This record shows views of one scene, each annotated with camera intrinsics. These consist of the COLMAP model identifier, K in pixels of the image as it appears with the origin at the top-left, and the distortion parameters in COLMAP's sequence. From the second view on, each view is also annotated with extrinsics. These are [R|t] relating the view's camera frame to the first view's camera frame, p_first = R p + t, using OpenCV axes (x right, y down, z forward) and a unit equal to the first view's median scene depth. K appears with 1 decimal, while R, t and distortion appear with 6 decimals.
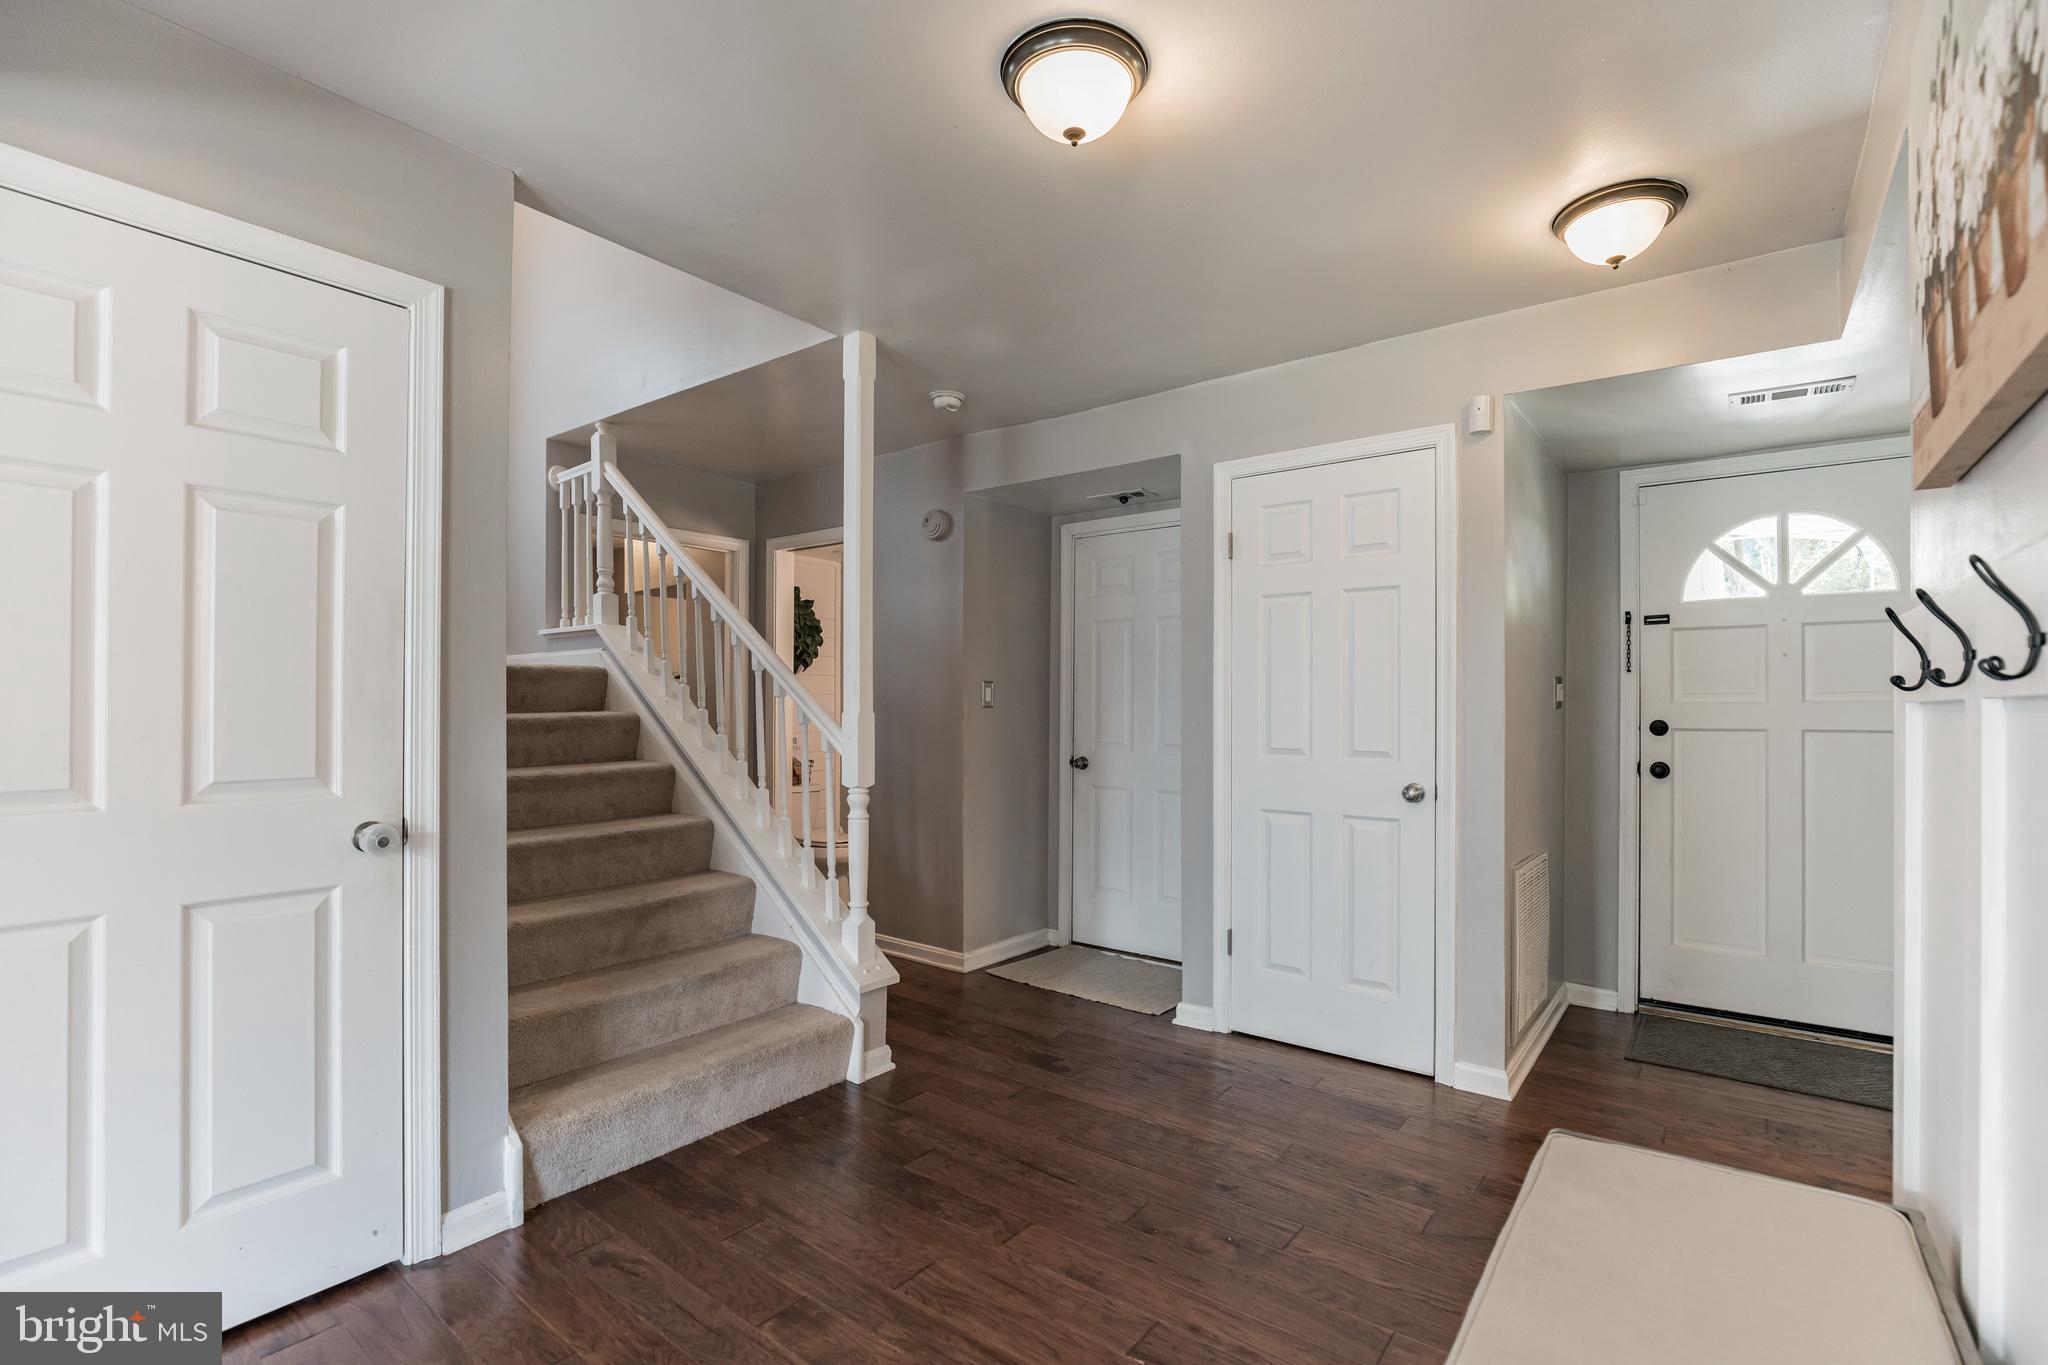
lens RADIAL K [[927.3, 0, 1032.7], [0, 927.3, 695.8], [0, 0, 1]] dist [-0.011881, 0.001512]
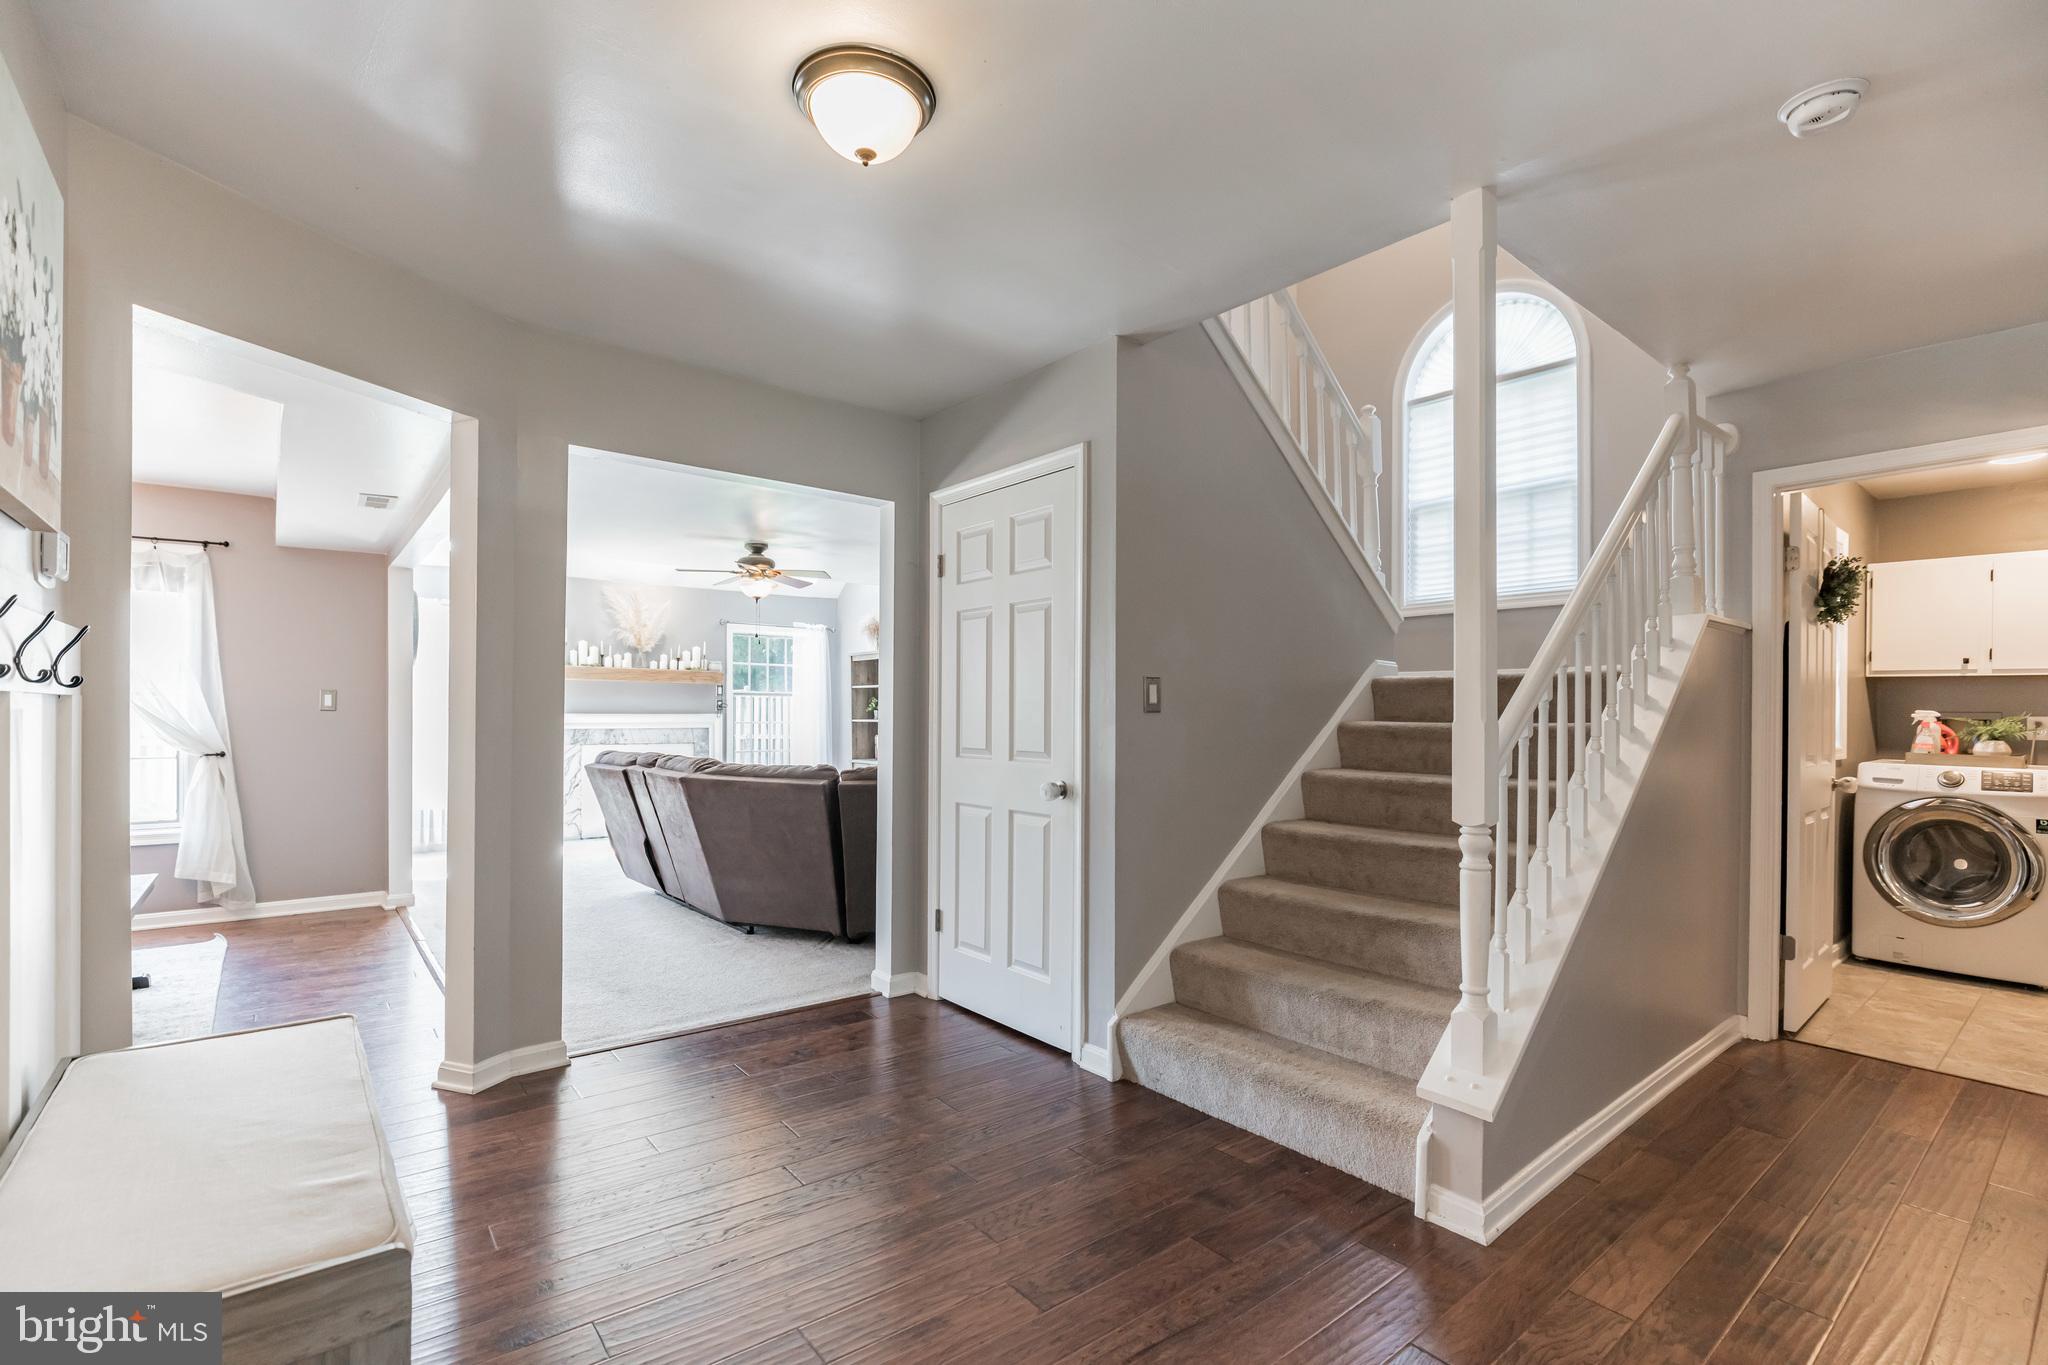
lens RADIAL K [[927.3, 0, 1033.7], [0, 927.3, 711.3], [0, 0, 1]] dist [-0.011881, 0.001512]
pose [[-0.230624, -0.012495, -0.972963, 0.704128], [0.002952, 0.999904, -0.013541, 0.024334], [0.973038, -0.005995, -0.230565, 1.003974]]
